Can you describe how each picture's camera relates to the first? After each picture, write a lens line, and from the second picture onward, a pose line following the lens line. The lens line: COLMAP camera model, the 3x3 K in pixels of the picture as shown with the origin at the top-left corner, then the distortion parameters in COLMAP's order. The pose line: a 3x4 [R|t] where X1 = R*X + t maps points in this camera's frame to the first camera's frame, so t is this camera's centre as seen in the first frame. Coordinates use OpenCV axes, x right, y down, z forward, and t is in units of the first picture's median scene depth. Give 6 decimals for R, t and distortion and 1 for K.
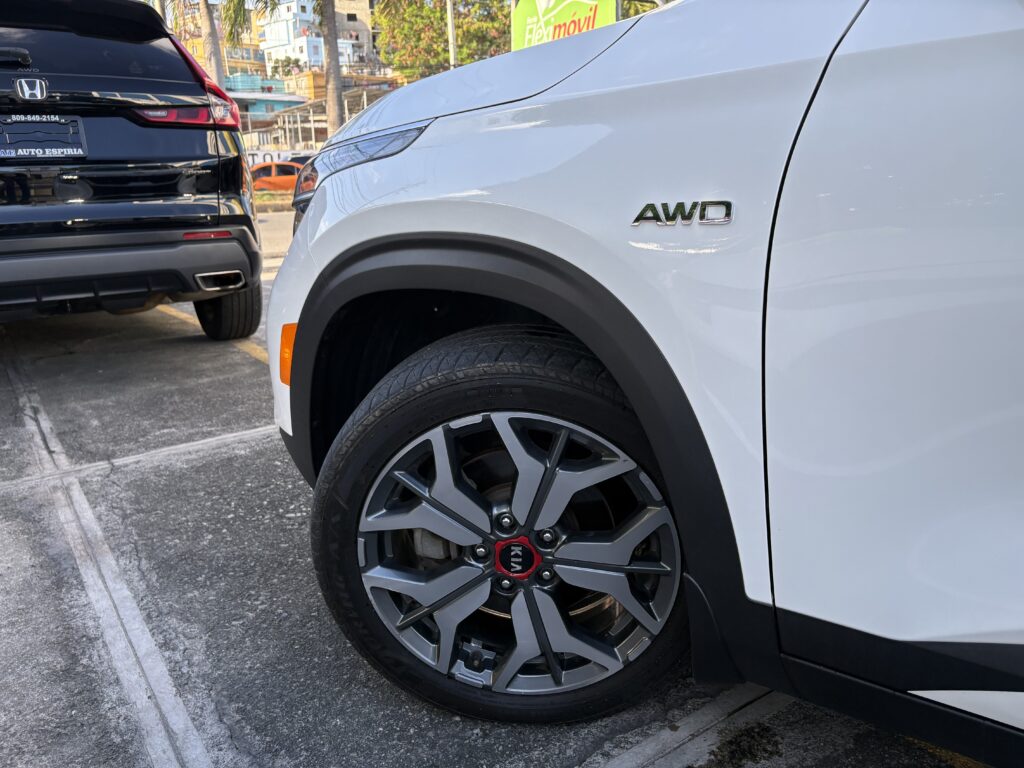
lens RADIAL K [[783.0, 0, 505.5], [0, 783.0, 390.0], [0, 0, 1]] dist [0.035086, -0.025401]
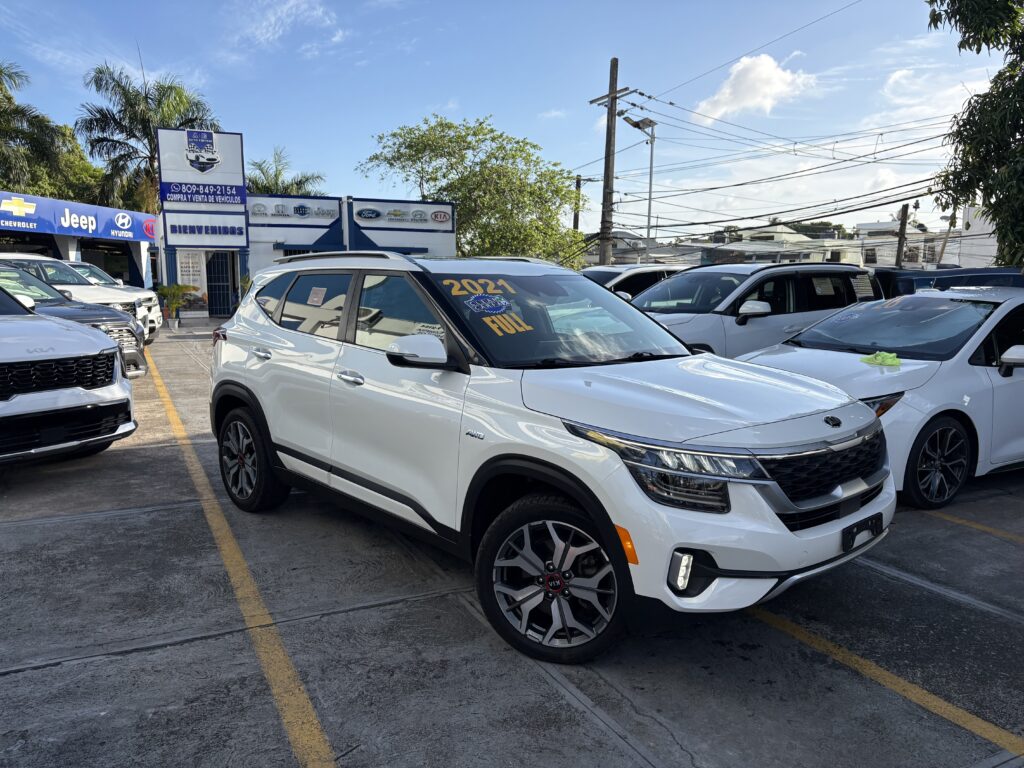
lens RADIAL K [[783.0, 0, 514.1], [0, 783.0, 382.9], [0, 0, 1]] dist [0.035086, -0.025401]
pose [[-0.992733, -0.008636, 0.120030, 0.354930], [0.039167, 0.919928, 0.390127, -0.914601], [-0.113788, 0.391993, -0.912904, 2.247187]]
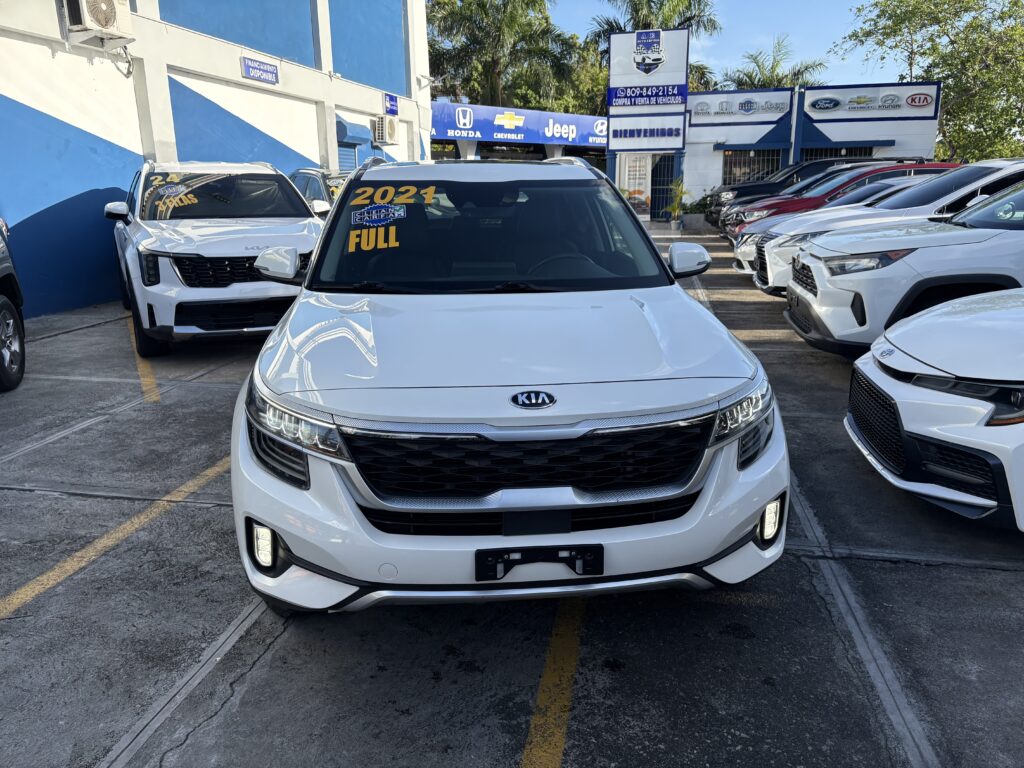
lens RADIAL K [[783.0, 0, 512.0], [0, 783.0, 384.4], [0, 0, 1]] dist [0.035086, -0.025401]
pose [[-0.715760, -0.157923, 0.680256, -0.650877], [0.203944, 0.884362, 0.419894, -0.714192], [-0.667903, 0.439277, -0.600784, 1.534798]]
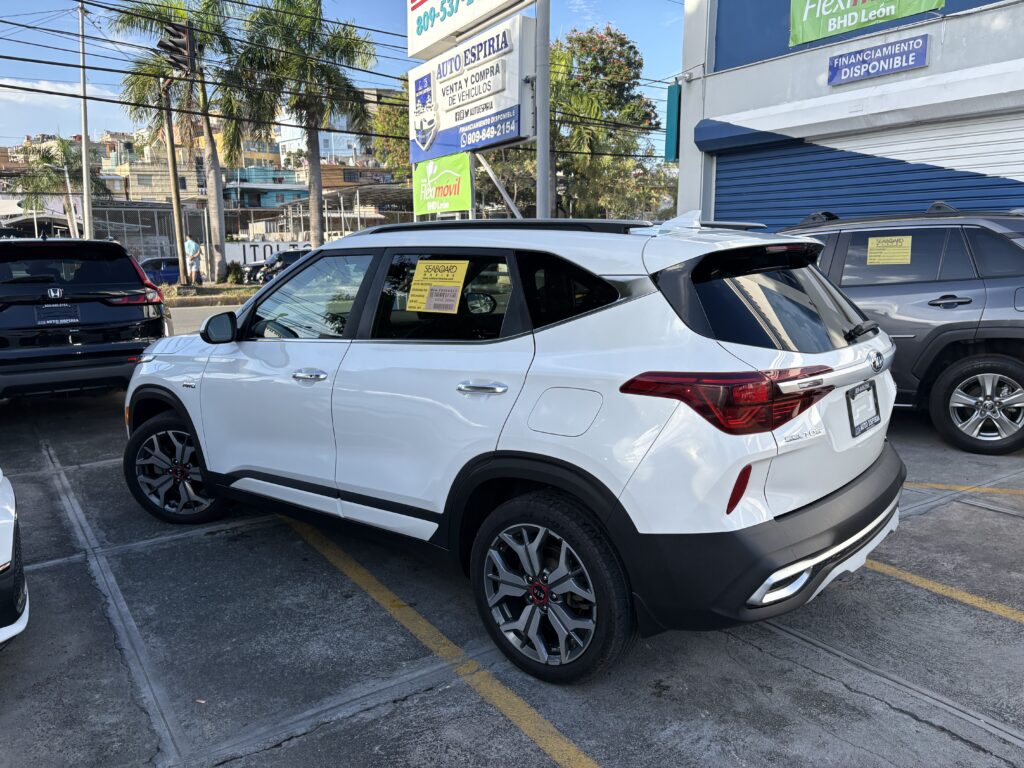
lens RADIAL K [[783.0, 0, 519.5], [0, 783.0, 379.8], [0, 0, 1]] dist [0.035086, -0.025401]
pose [[1.000000, 0.000230, 0.000229, 0.856225], [-0.000206, 0.994739, -0.102443, 0.088067], [-0.000251, 0.102443, 0.994739, -1.437598]]
